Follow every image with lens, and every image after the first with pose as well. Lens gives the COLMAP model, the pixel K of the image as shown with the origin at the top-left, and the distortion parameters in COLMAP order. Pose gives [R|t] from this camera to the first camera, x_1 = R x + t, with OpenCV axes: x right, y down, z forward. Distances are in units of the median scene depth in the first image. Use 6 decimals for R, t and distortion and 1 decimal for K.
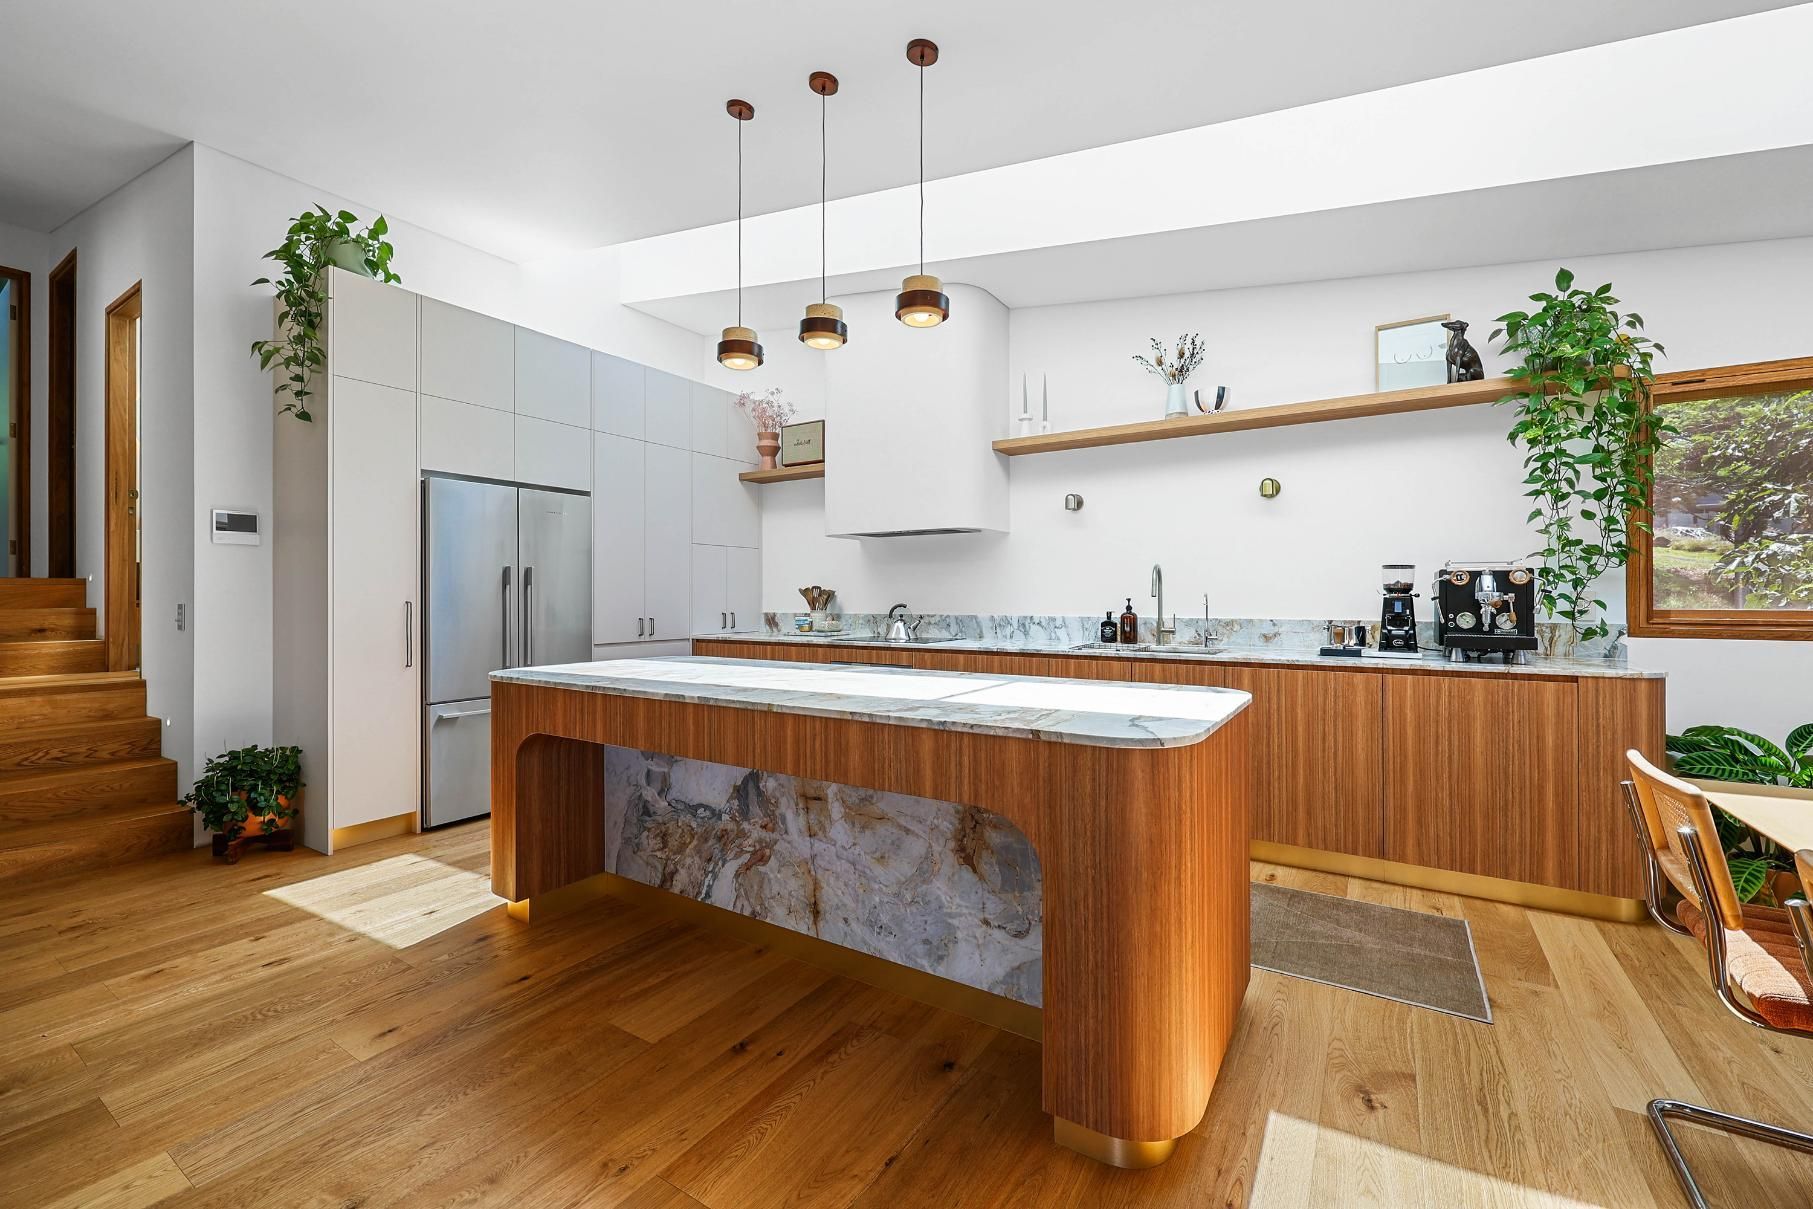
lens RADIAL K [[748.8, 0, 906.9], [0, 748.8, 593.0], [0, 0, 1]] dist [0.000013, -0.000086]
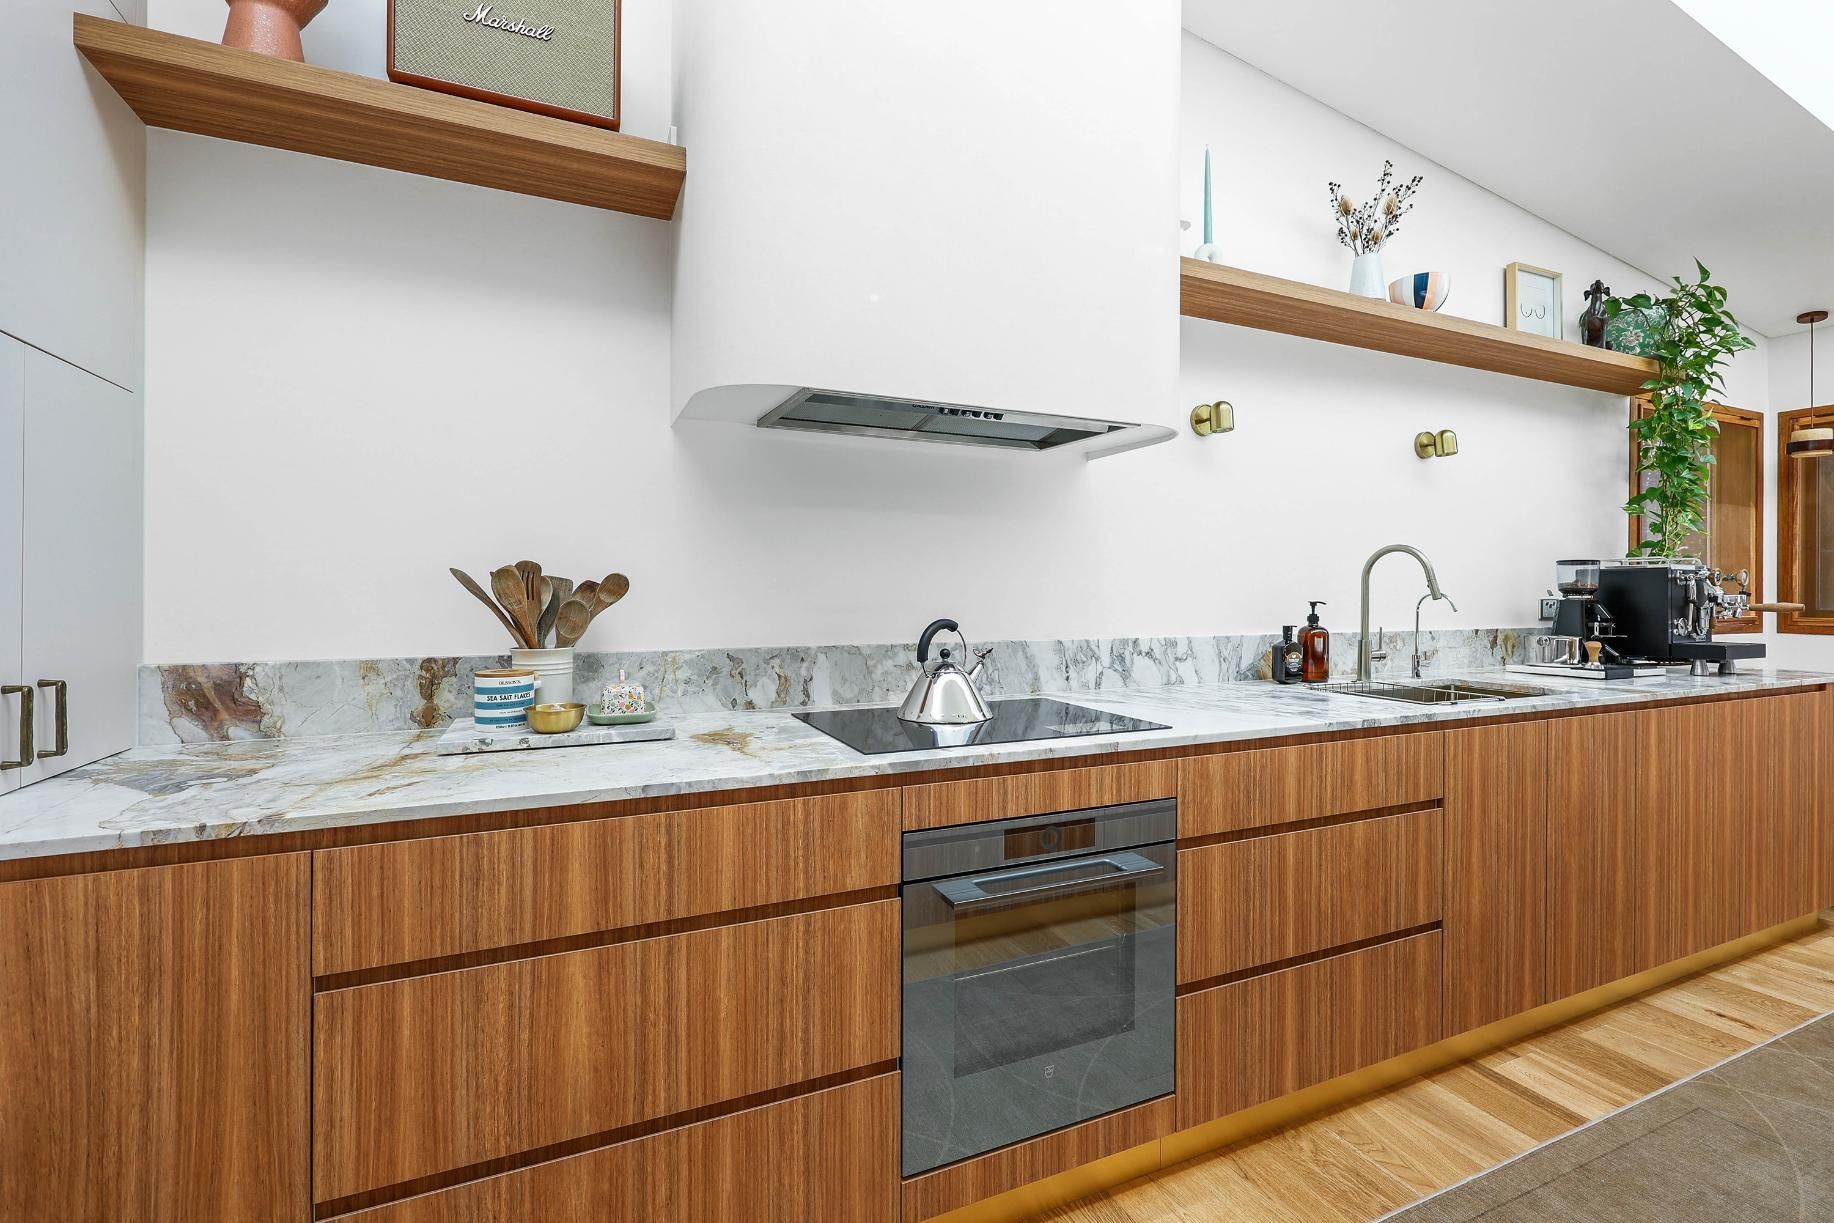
lens RADIAL K [[822.6, 0, 923.5], [0, 822.6, 593.5], [0, 0, 1]] dist [0.000037, 0.000254]
pose [[0.535530, 0.001760, 0.844515, -0.573755], [-0.007099, 0.999972, 0.002417, 0.001963], [-0.844487, -0.007290, 0.535527, 1.333270]]
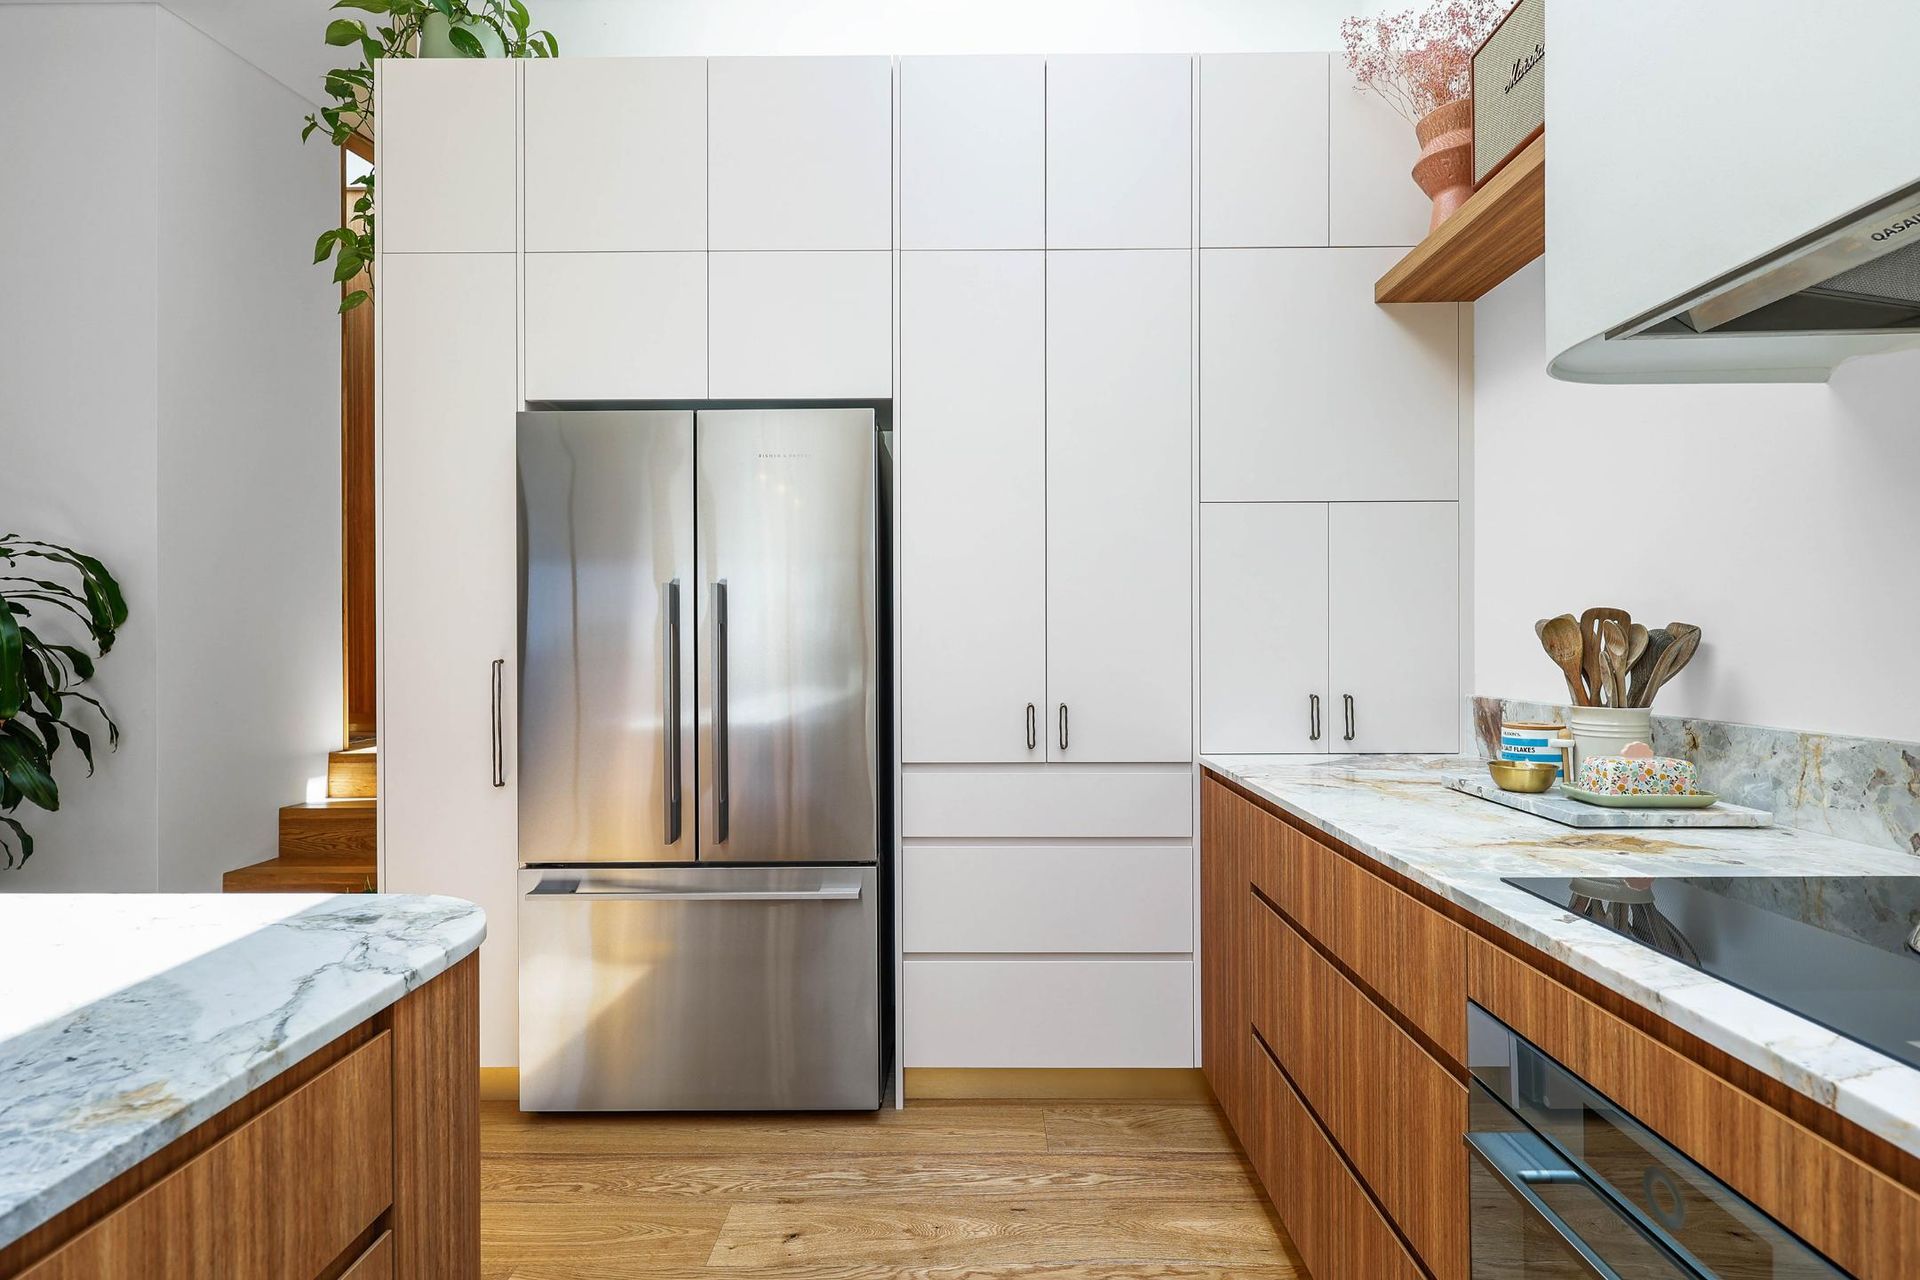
lens RADIAL K [[891.9, 0, 960.0], [0, 891.9, 640.0], [0, 0, 1]] dist [-0.000542, -0.000270]
pose [[0.532946, 0.000053, -0.846149, 0.033078], [0.007301, 0.999962, 0.004661, -0.003097], [0.846118, -0.008662, 0.532926, 1.236587]]
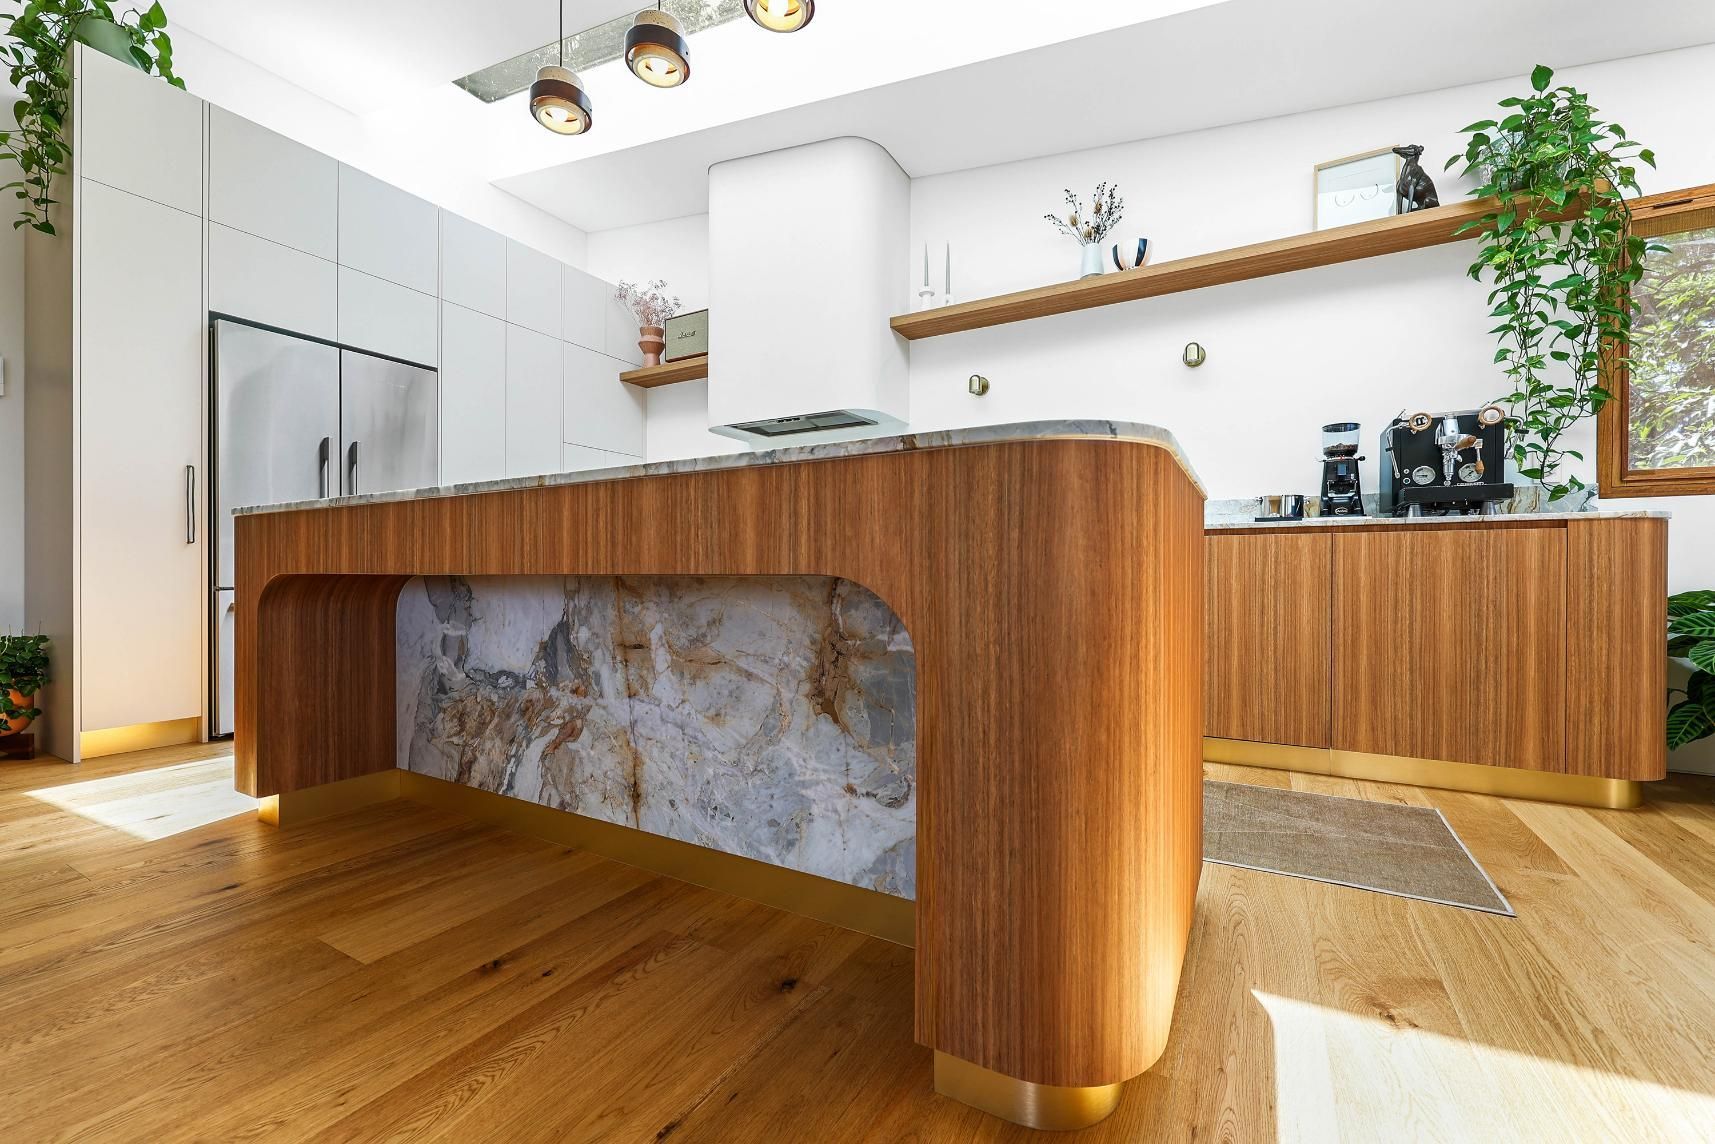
lens RADIAL K [[703.7, 0, 858.5], [0, 703.7, 578.4], [0, 0, 1]] dist [0.000060, -0.000081]
pose [[0.998822, 0.006133, 0.048136, 0.057691], [-0.006516, 0.999948, 0.007799, 0.166780], [-0.048086, -0.008104, 0.998810, 0.232727]]
